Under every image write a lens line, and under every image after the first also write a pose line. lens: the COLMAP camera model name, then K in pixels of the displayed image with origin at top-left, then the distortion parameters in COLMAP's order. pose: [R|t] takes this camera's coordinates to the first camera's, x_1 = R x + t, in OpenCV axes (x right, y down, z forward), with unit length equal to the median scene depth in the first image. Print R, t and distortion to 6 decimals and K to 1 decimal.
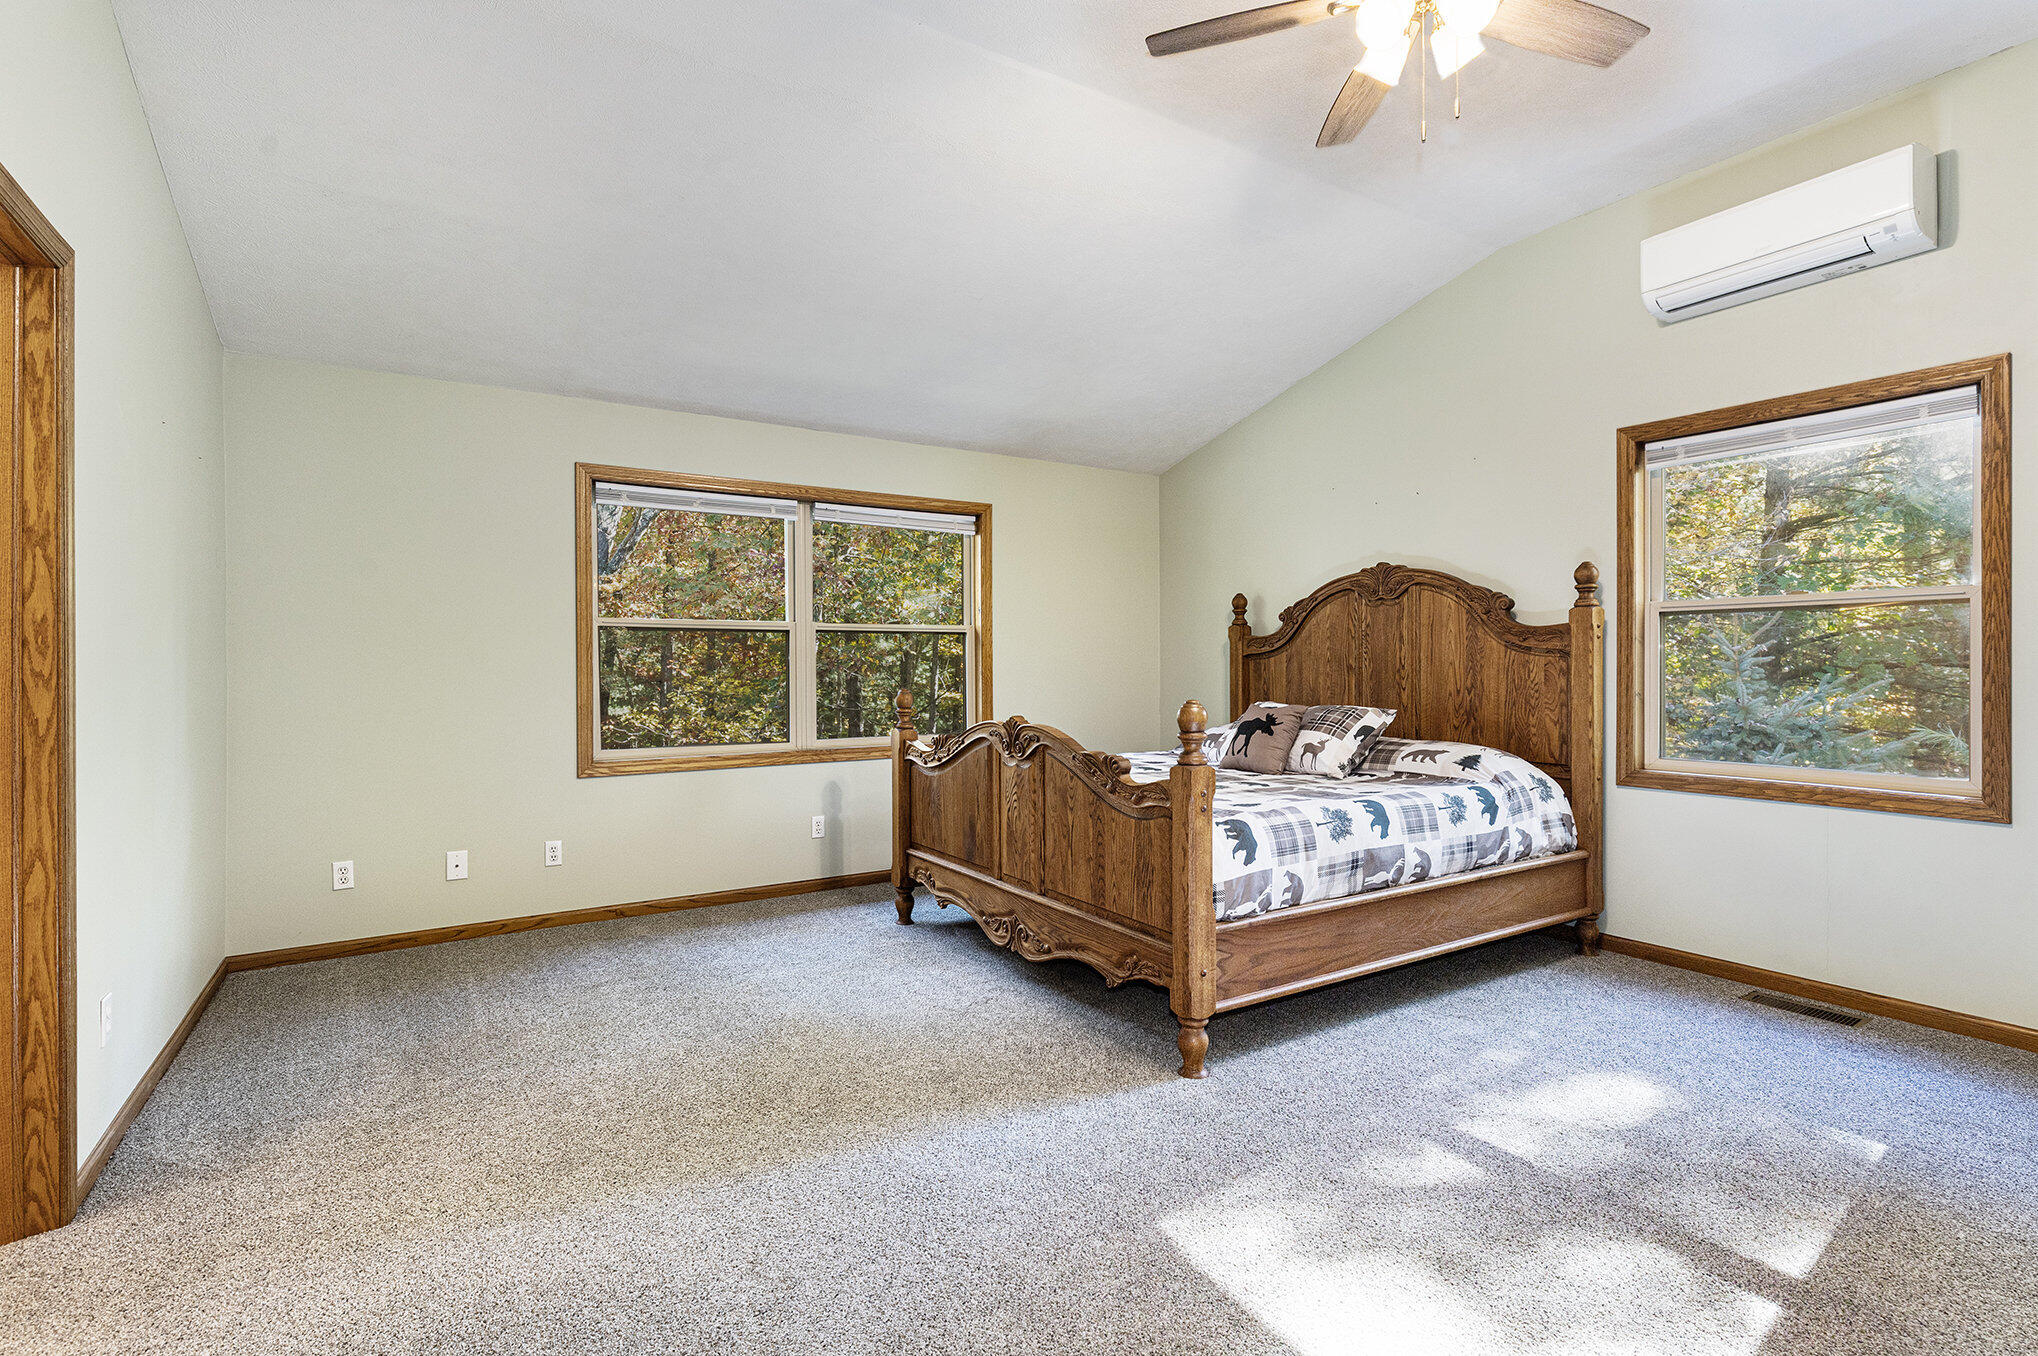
lens RADIAL K [[965.2, 0, 1019.0], [0, 965.2, 678.0], [0, 0, 1]] dist [-0.000764, -0.000177]
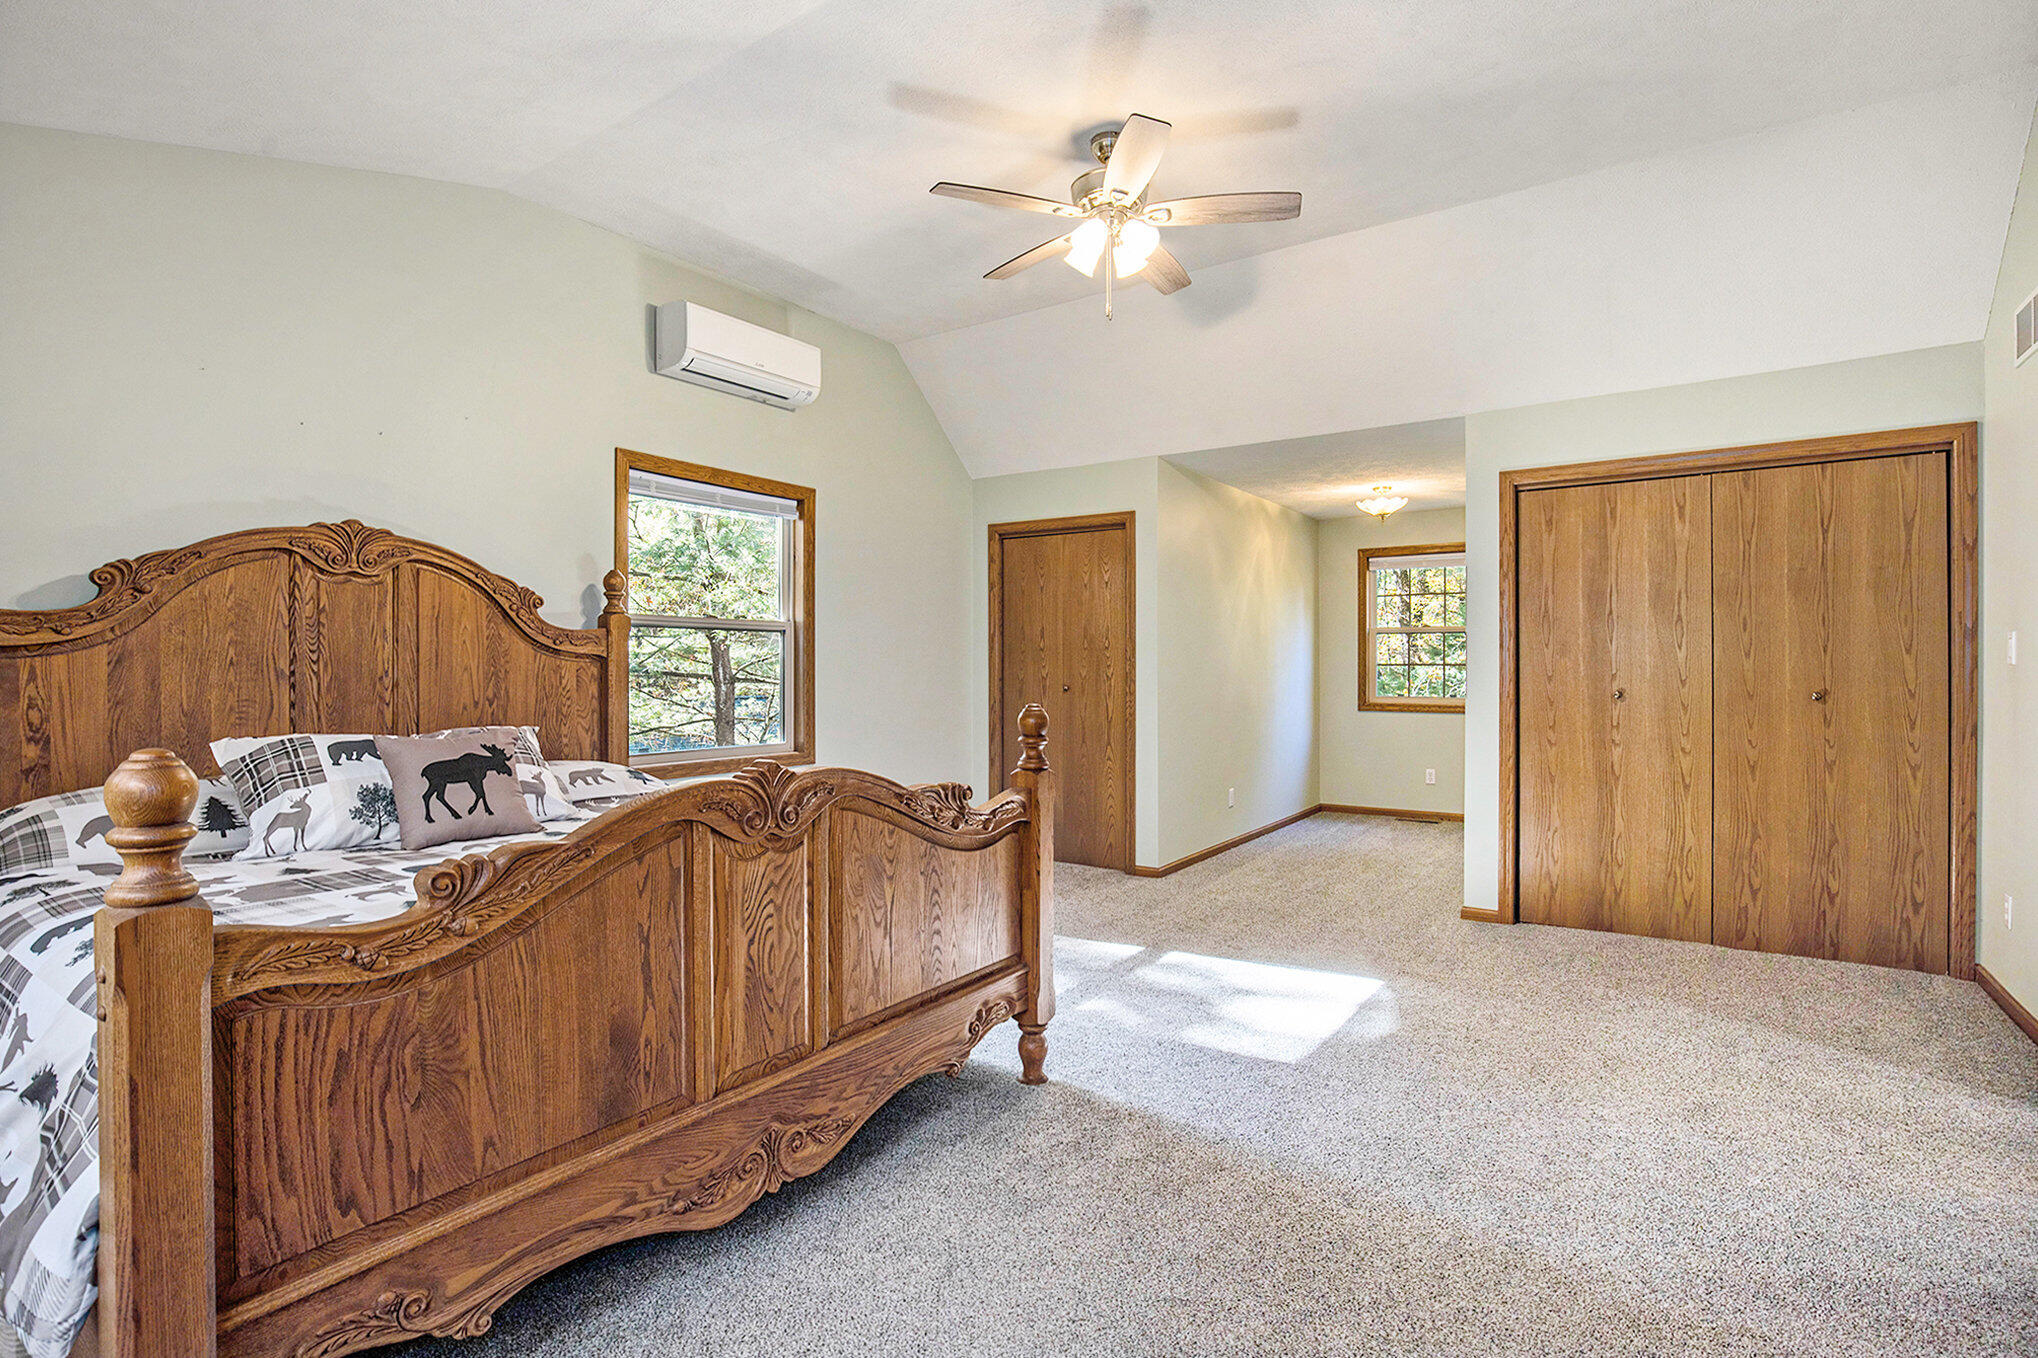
lens RADIAL K [[977.4, 0, 1019.0], [0, 977.4, 679.0], [0, 0, 1]] dist [-0.000261, -0.000043]
pose [[-0.400811, -0.007800, 0.916127, -0.510053], [0.014474, 0.999785, 0.014845, -0.012987], [-0.916046, 0.019210, -0.400612, 0.975058]]
